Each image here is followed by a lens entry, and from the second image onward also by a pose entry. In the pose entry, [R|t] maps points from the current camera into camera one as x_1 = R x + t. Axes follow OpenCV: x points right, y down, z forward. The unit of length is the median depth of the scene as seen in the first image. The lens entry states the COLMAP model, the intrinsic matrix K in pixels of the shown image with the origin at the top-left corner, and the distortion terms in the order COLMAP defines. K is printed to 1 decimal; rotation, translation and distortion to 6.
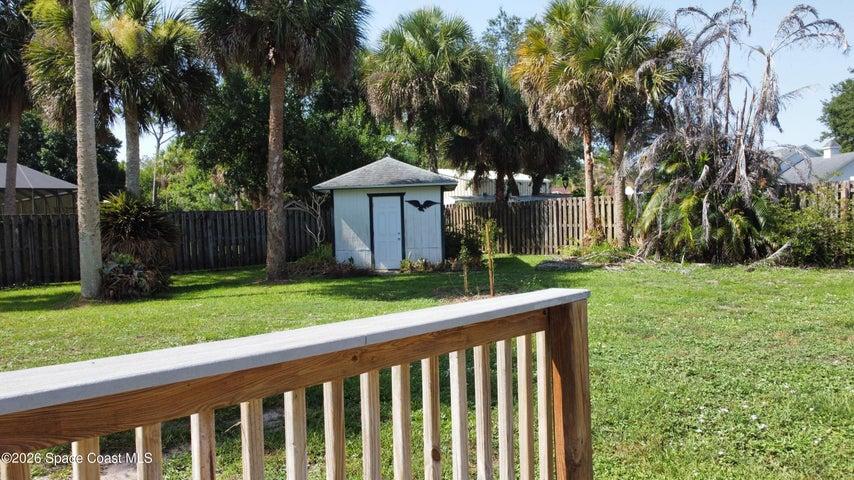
lens RADIAL K [[647.2, 0, 425.4], [0, 647.2, 242.6], [0, 0, 1]] dist [0.001863, -0.003740]
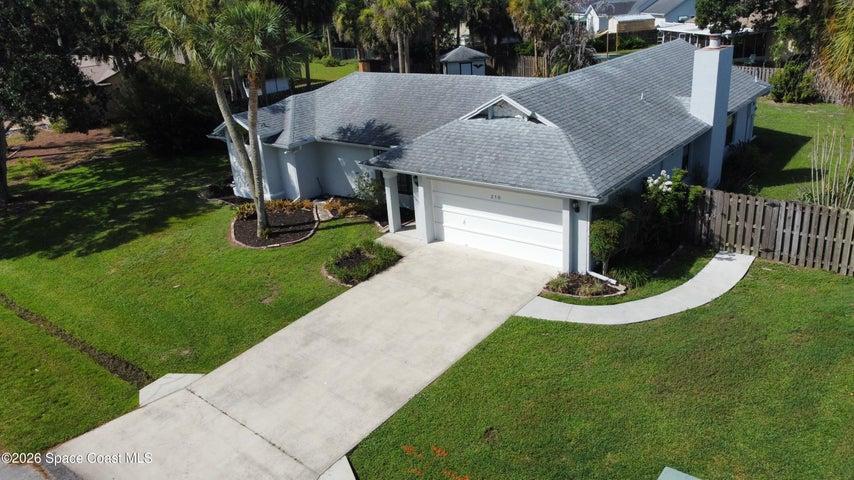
lens RADIAL K [[647.2, 0, 425.4], [0, 647.2, 242.6], [0, 0, 1]] dist [0.001863, -0.003740]
pose [[0.995630, -0.069397, 0.062483, -0.471776], [0.045181, 0.943577, 0.328057, -0.271123], [-0.081724, -0.323800, 0.942589, -1.931134]]
